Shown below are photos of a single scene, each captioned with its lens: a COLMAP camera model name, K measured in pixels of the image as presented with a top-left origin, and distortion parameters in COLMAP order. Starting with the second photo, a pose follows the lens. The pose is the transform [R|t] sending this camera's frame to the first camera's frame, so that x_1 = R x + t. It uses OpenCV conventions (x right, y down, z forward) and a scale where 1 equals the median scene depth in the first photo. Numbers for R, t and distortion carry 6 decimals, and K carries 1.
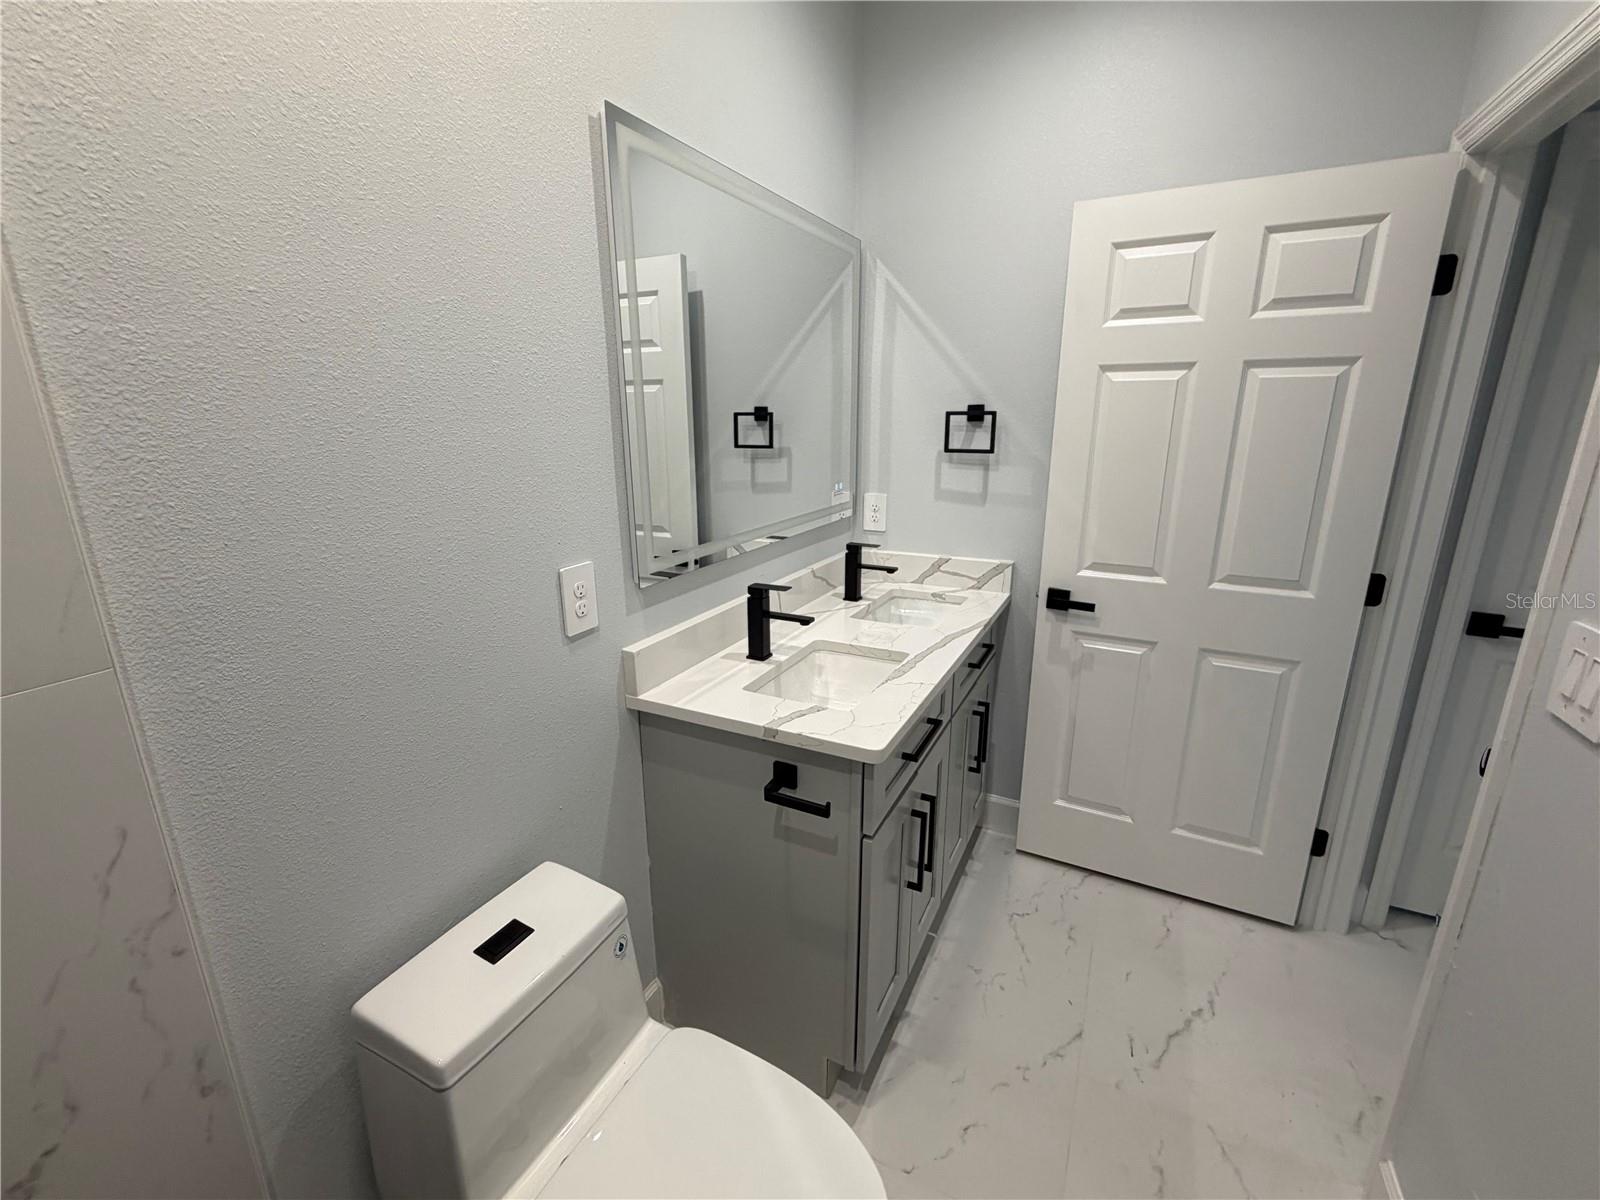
lens RADIAL K [[692.1, 0, 800.0], [0, 692.1, 600.0], [0, 0, 1]] dist [0.003948, -0.000622]
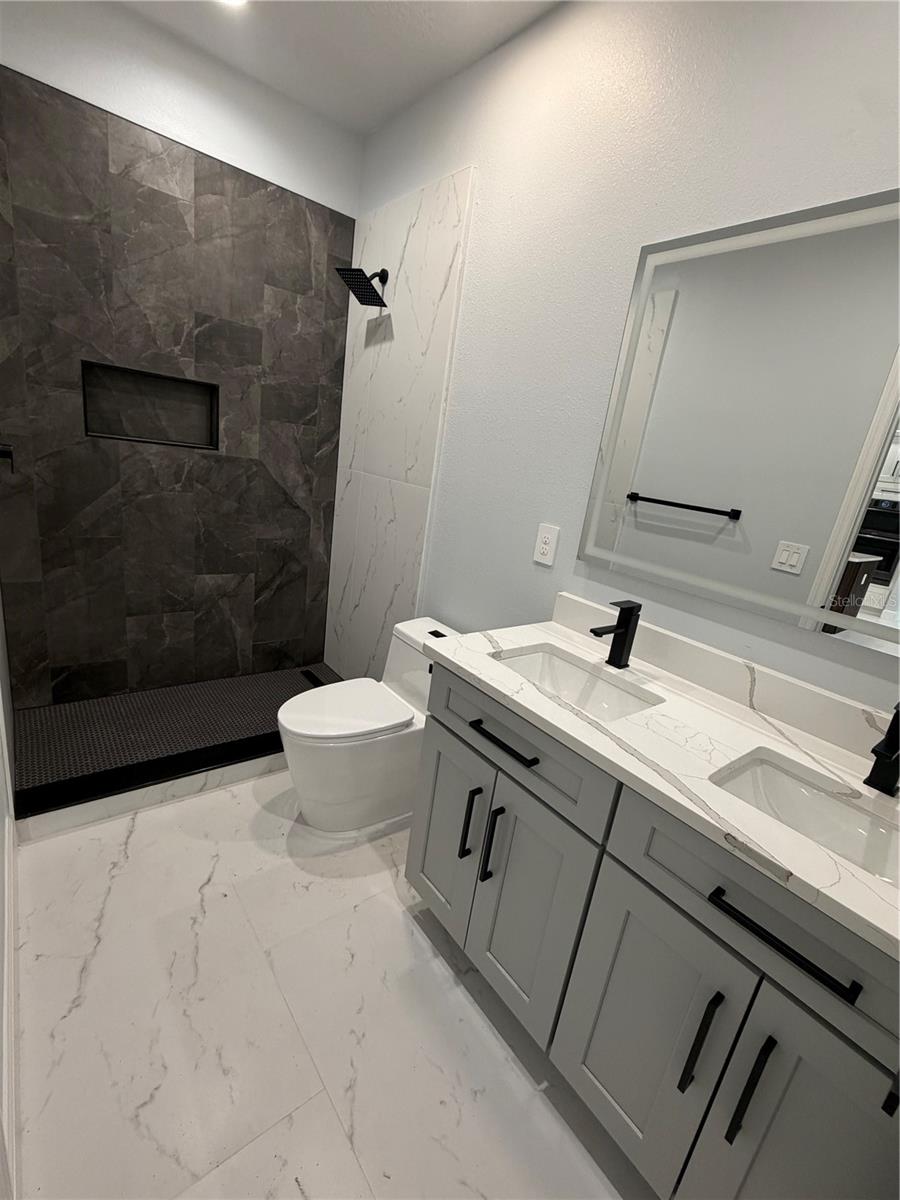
lens RADIAL K [[519.1, 0, 450.0], [0, 519.1, 600.0], [0, 0, 1]] dist [0.003948, -0.000622]
pose [[-0.417092, 0.202108, -0.886108, 0.900004], [-0.368222, 0.853783, 0.368058, -0.251602], [0.830931, 0.479798, -0.281685, 1.102051]]
